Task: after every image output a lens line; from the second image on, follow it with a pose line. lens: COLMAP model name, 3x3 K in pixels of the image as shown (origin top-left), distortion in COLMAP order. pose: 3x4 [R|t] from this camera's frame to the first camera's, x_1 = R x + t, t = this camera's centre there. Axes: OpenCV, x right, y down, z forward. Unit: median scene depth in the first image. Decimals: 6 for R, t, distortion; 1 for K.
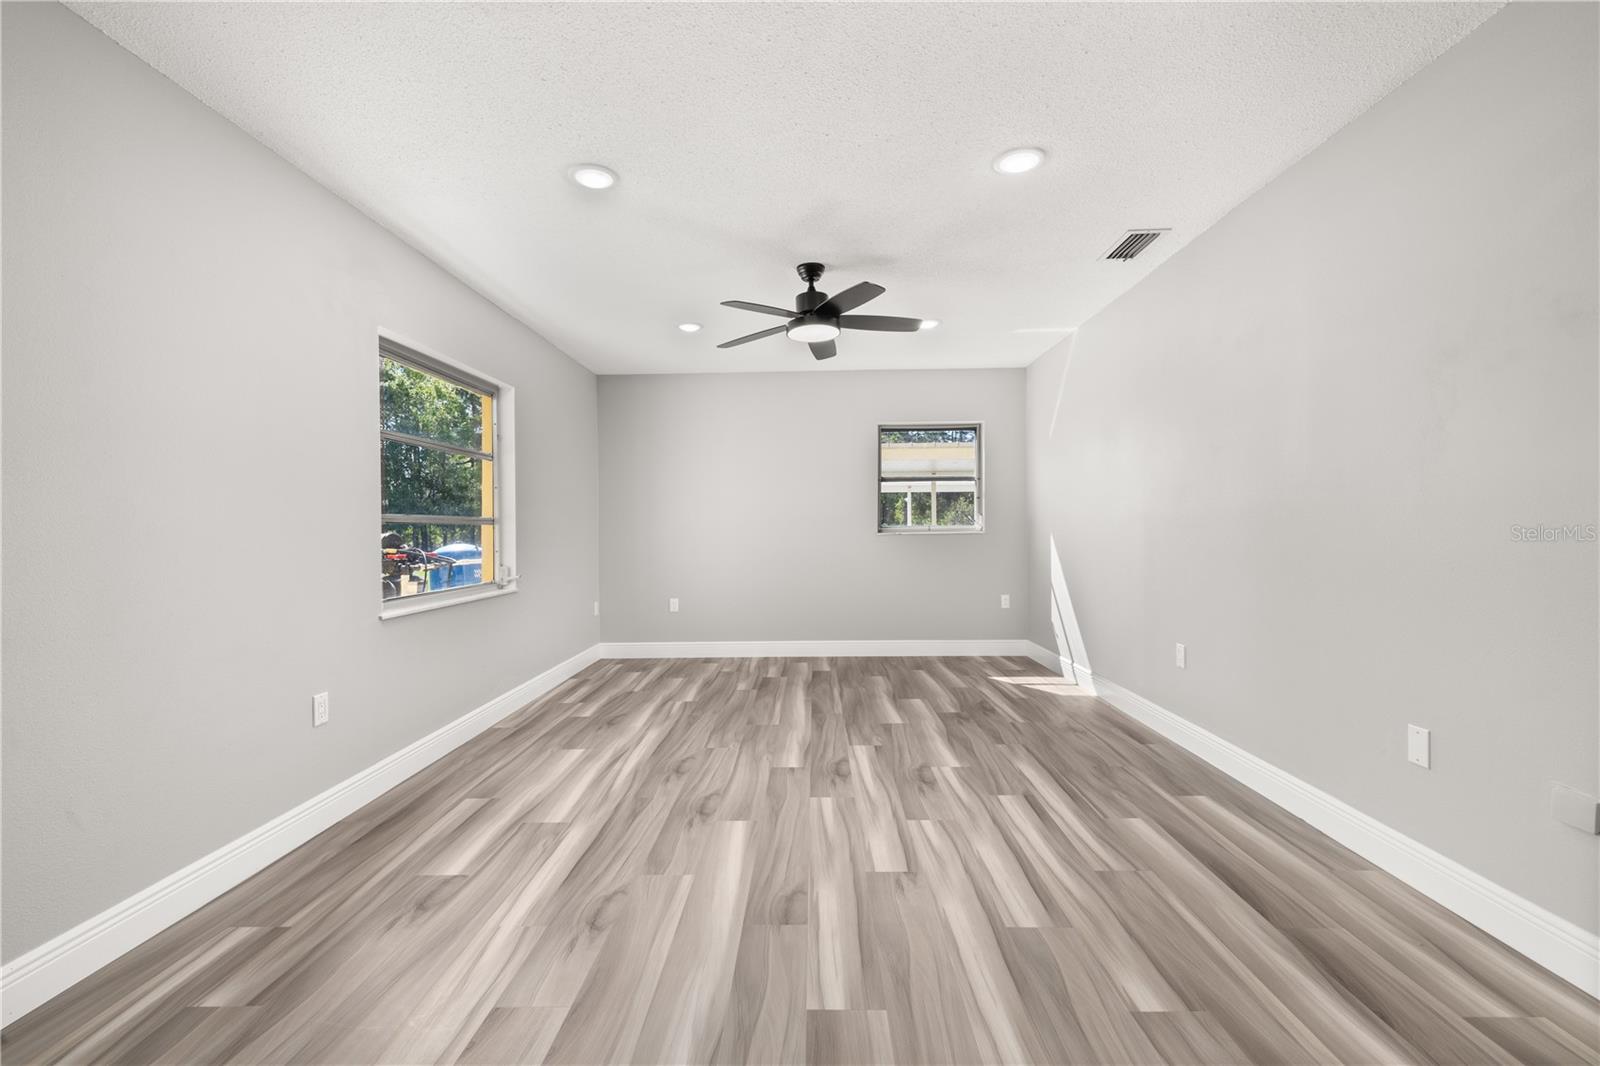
lens RADIAL K [[669.2, 0, 801.5], [0, 669.2, 530.2], [0, 0, 1]] dist [-0.005145, -0.000725]
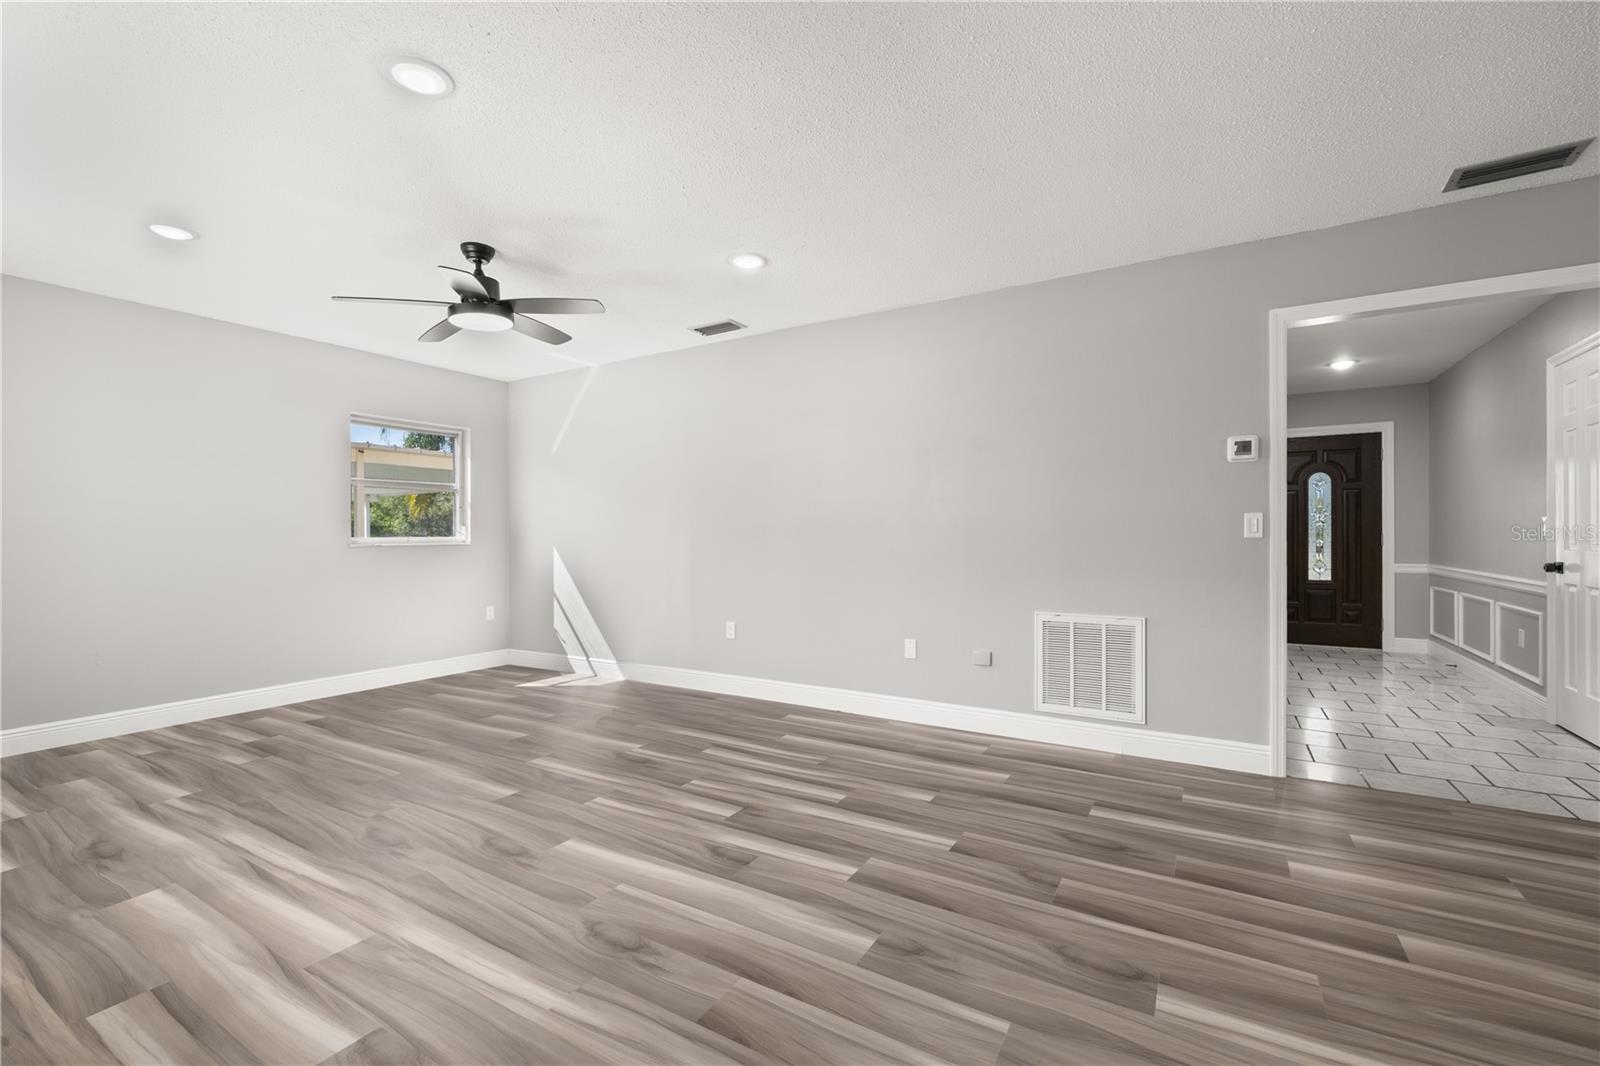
lens RADIAL K [[673.3, 0, 804.2], [0, 673.3, 538.7], [0, 0, 1]] dist [-0.001523, 0.000017]
pose [[0.497338, 0.006400, 0.867533, -0.628716], [0.001289, 0.999966, -0.008117, 0.010671], [-0.867556, 0.005155, 0.497313, 0.189675]]
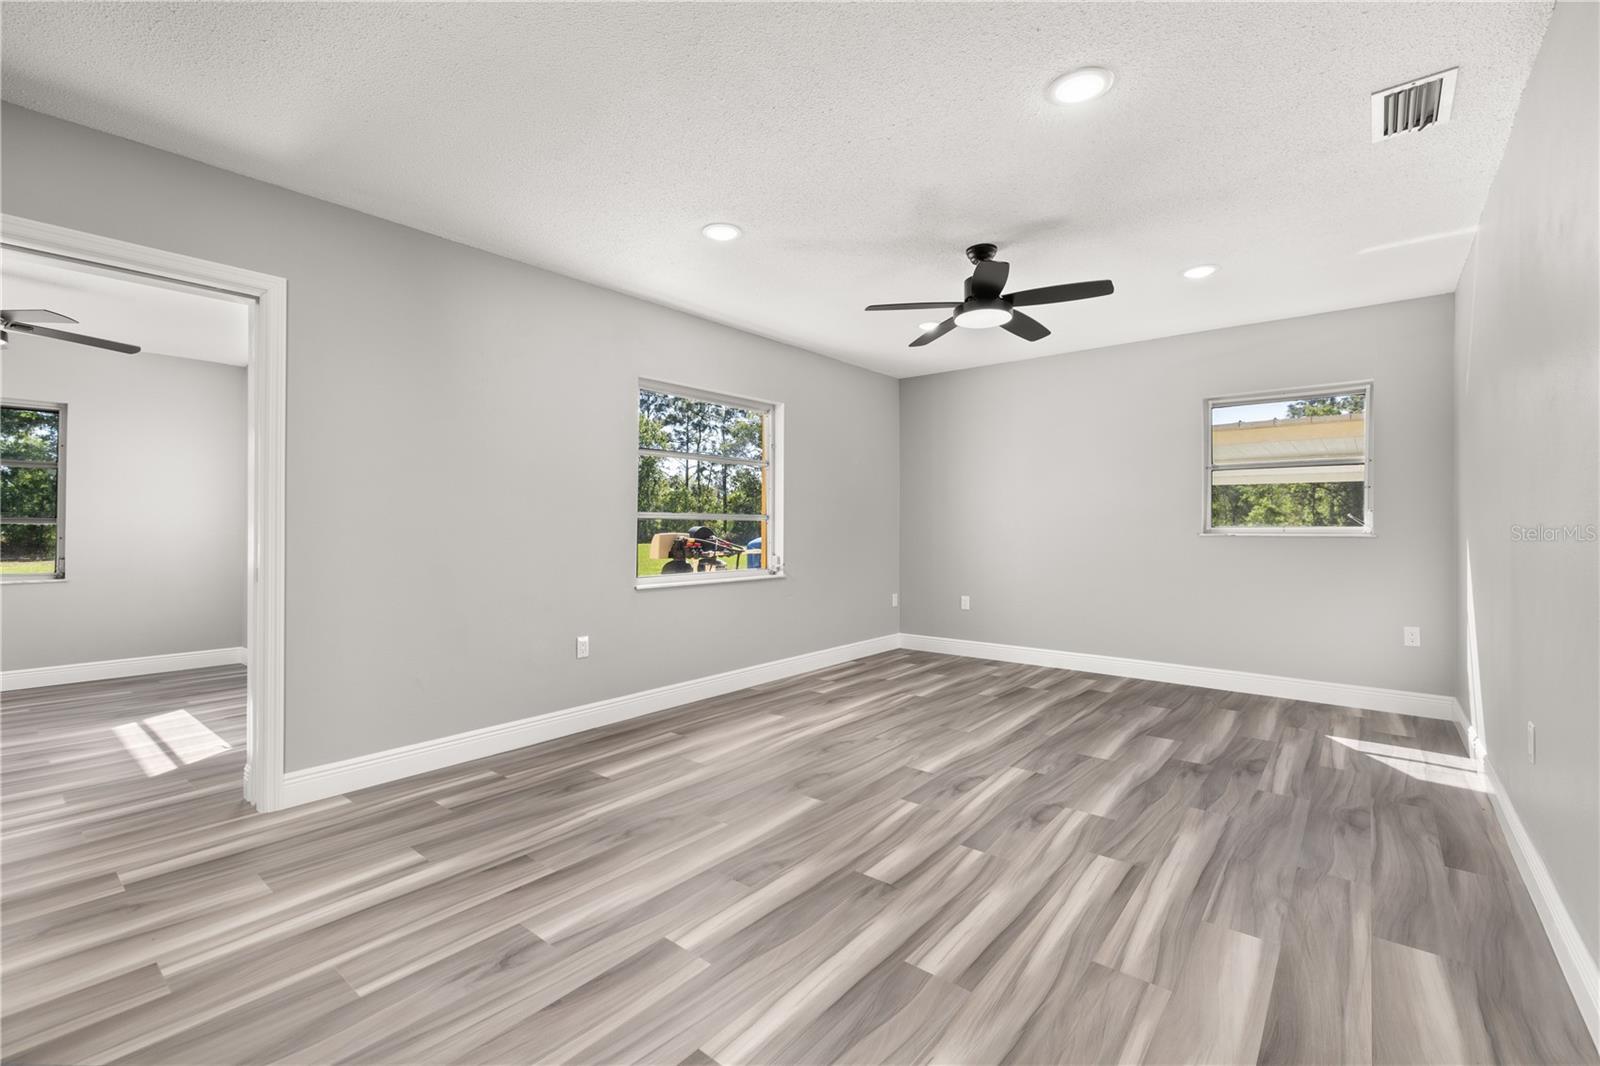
lens RADIAL K [[688.5, 0, 803.1], [0, 688.5, 526.7], [0, 0, 1]] dist [-0.000804, -0.000288]
pose [[0.787330, 0.013347, -0.616388, 0.470414], [-0.012673, 0.999905, 0.005464, -0.006238], [0.616402, 0.003509, 0.787424, 0.097439]]
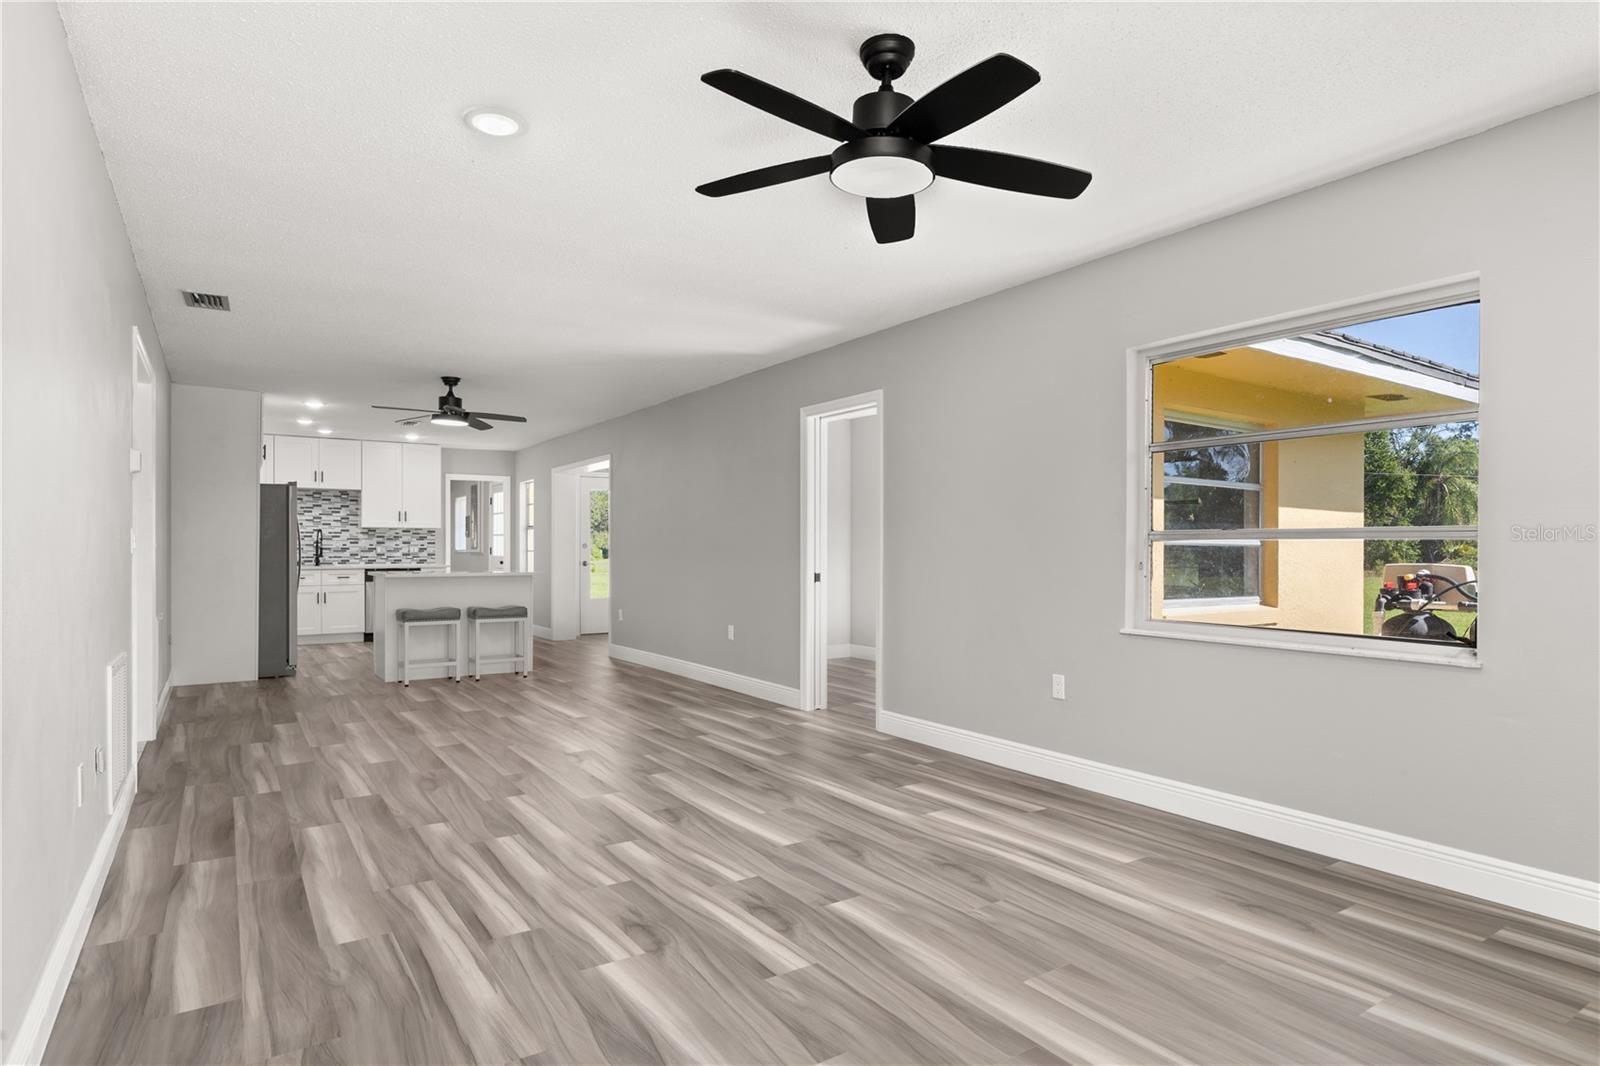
lens RADIAL K [[891.0, 0, 800.0], [0, 891.0, 533.0], [0, 0, 1]] dist [-0.001300, -0.000687]
pose [[-0.825299, 0.001614, -0.564694, 0.530055], [0.006649, 0.999954, -0.006859, -0.012554], [0.564657, -0.009416, -0.825272, 1.746847]]
